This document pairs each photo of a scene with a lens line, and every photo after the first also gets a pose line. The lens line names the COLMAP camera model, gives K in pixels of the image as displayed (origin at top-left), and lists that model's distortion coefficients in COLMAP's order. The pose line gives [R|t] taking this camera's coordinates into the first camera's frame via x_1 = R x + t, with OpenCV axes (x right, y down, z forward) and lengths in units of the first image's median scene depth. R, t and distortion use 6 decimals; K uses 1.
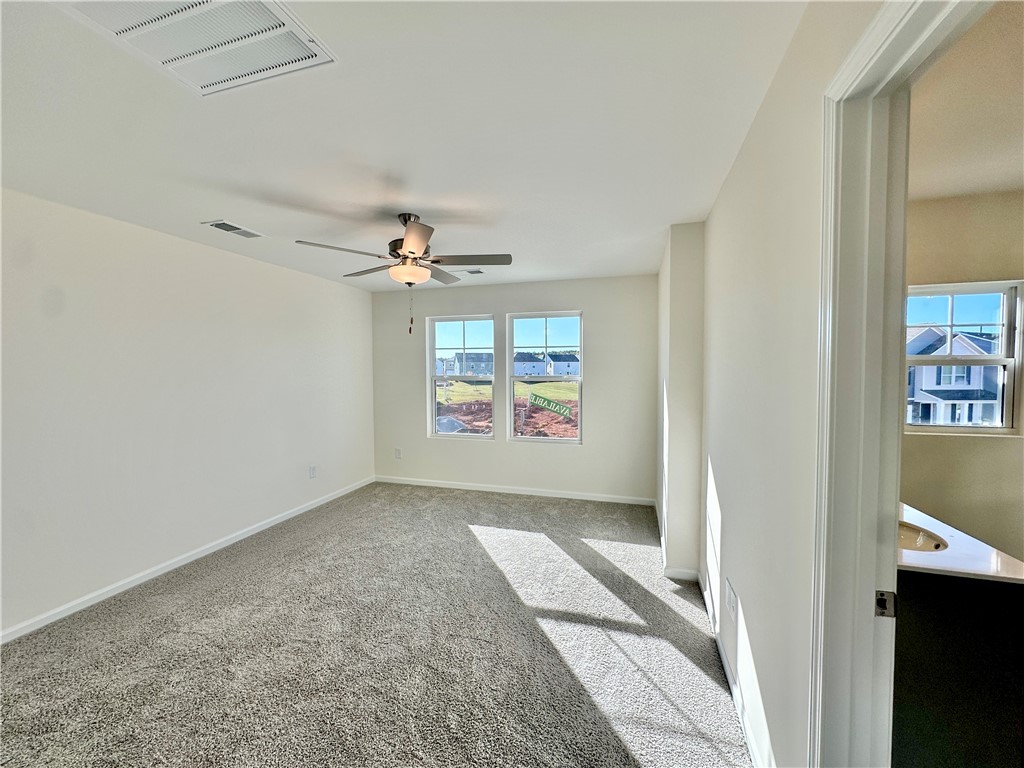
lens RADIAL K [[408.8, 0, 512.1], [0, 408.8, 383.0], [0, 0, 1]] dist [-0.002960, 0.000473]
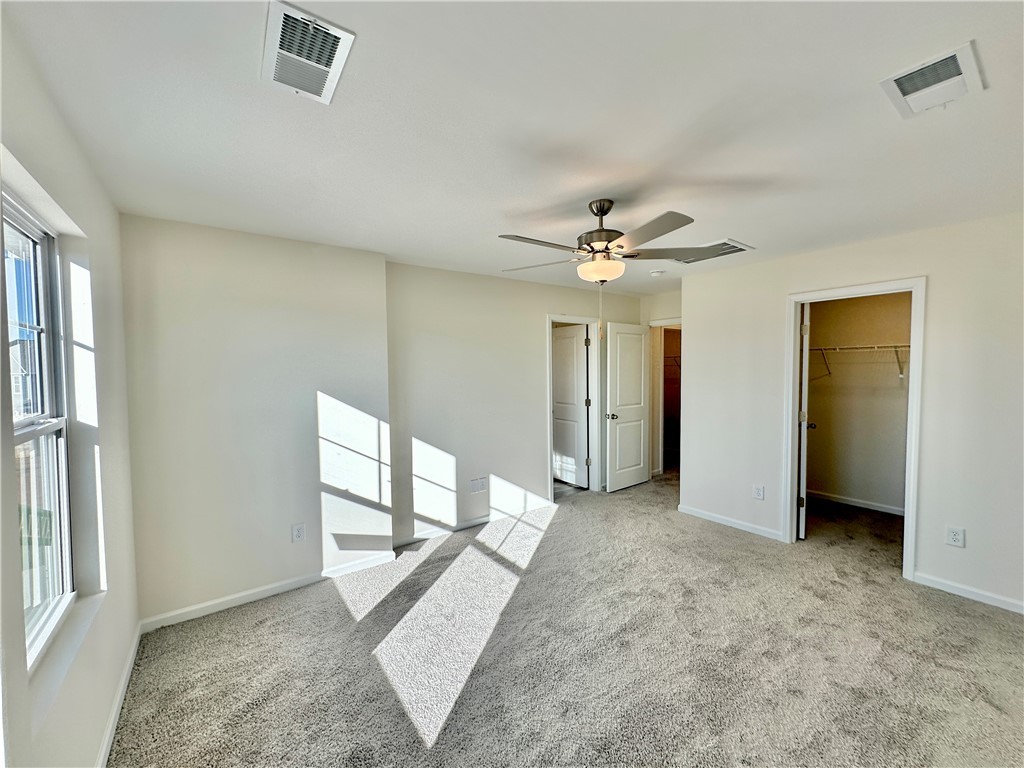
lens RADIAL K [[408.8, 0, 512.1], [0, 408.8, 383.0], [0, 0, 1]] dist [-0.002960, 0.000473]
pose [[-0.794865, -0.011481, 0.606677, -0.706346], [0.038763, 0.996818, 0.069652, -0.110518], [-0.605546, 0.078880, -0.791891, 2.038280]]
